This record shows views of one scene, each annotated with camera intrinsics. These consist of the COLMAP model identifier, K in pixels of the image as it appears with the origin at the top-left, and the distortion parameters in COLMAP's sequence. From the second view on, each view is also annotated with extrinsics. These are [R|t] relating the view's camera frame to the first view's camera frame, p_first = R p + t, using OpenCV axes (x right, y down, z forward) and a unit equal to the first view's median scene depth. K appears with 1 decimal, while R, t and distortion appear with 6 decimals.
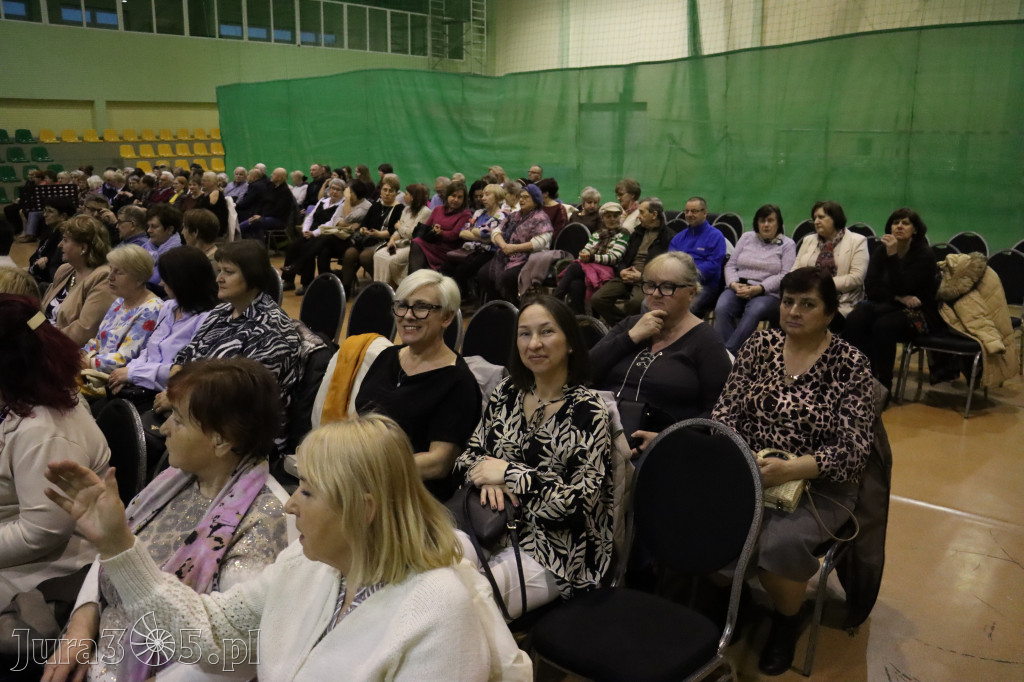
lens RADIAL K [[843.0, 0, 515.1], [0, 843.0, 347.6], [0, 0, 1]] dist [-0.180947, 0.155456]
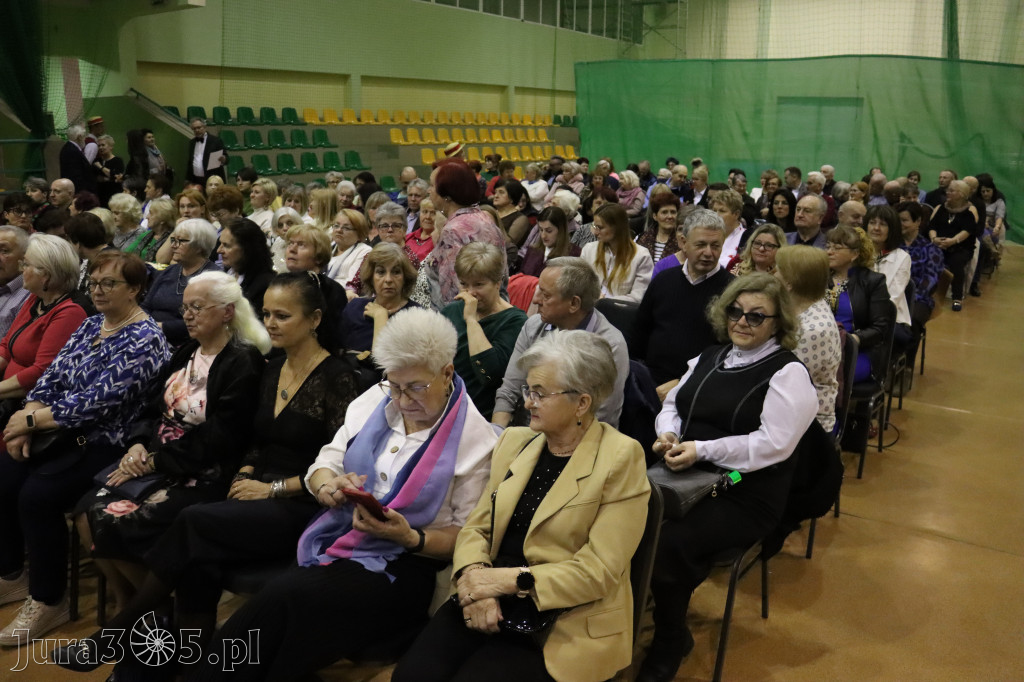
lens RADIAL K [[843.0, 0, 515.3], [0, 843.0, 343.2], [0, 0, 1]] dist [-0.180947, 0.155456]
pose [[0.995707, -0.013798, 0.091529, -0.445210], [0.013115, 0.999882, 0.008059, -0.036716], [-0.091629, -0.006824, 0.995770, 0.143992]]
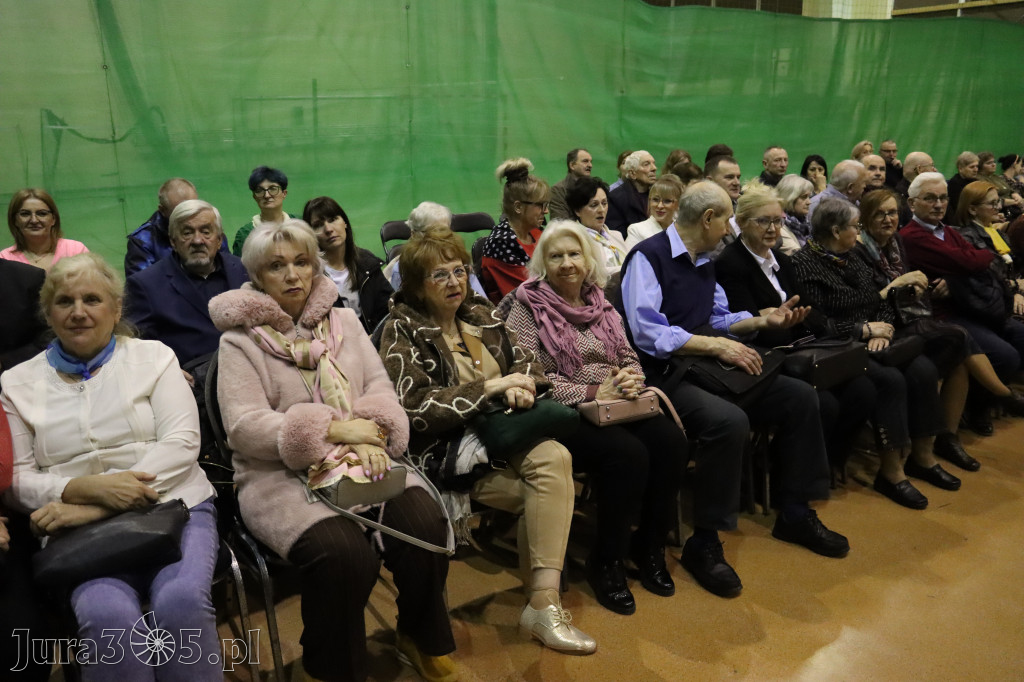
lens RADIAL K [[841.4, 0, 514.7], [0, 841.4, 344.4], [0, 0, 1]] dist [-0.150002, 0.093644]
pose [[0.274838, -0.257395, 0.926397, -0.460675], [0.240248, 0.951322, 0.193046, -0.145730], [-0.930992, 0.169509, 0.323298, 0.609852]]
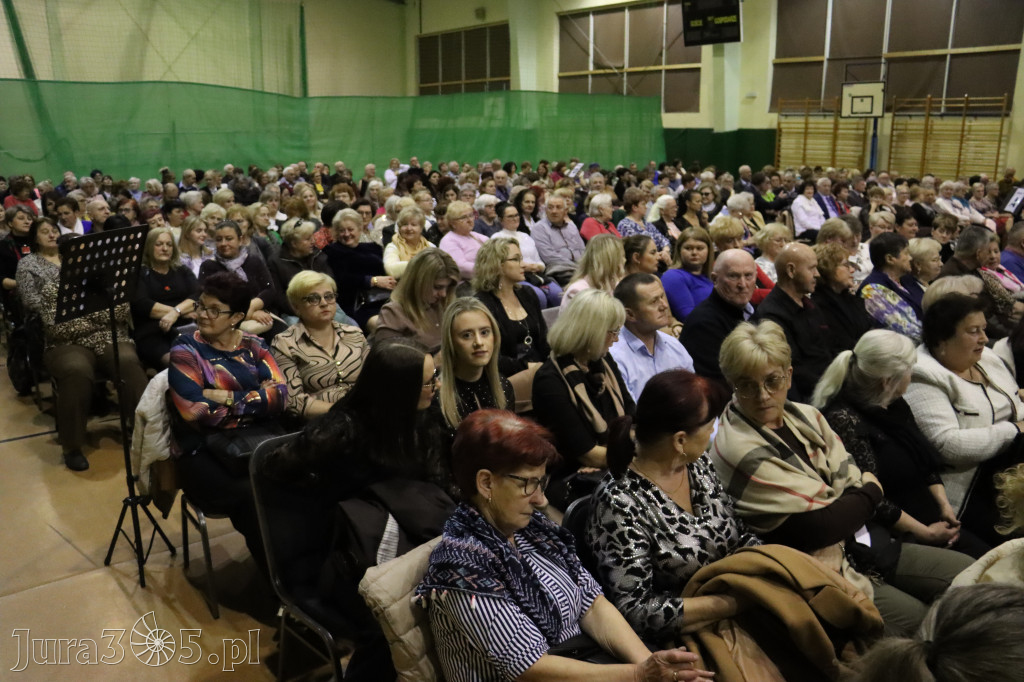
lens RADIAL K [[843.0, 0, 507.5], [0, 843.0, 341.8], [0, 0, 1]] dist [-0.180947, 0.155456]
pose [[0.192333, -0.233131, 0.953236, -0.879662], [0.234231, 0.954201, 0.186107, -0.072174], [-0.952966, 0.187483, 0.238130, 0.271670]]
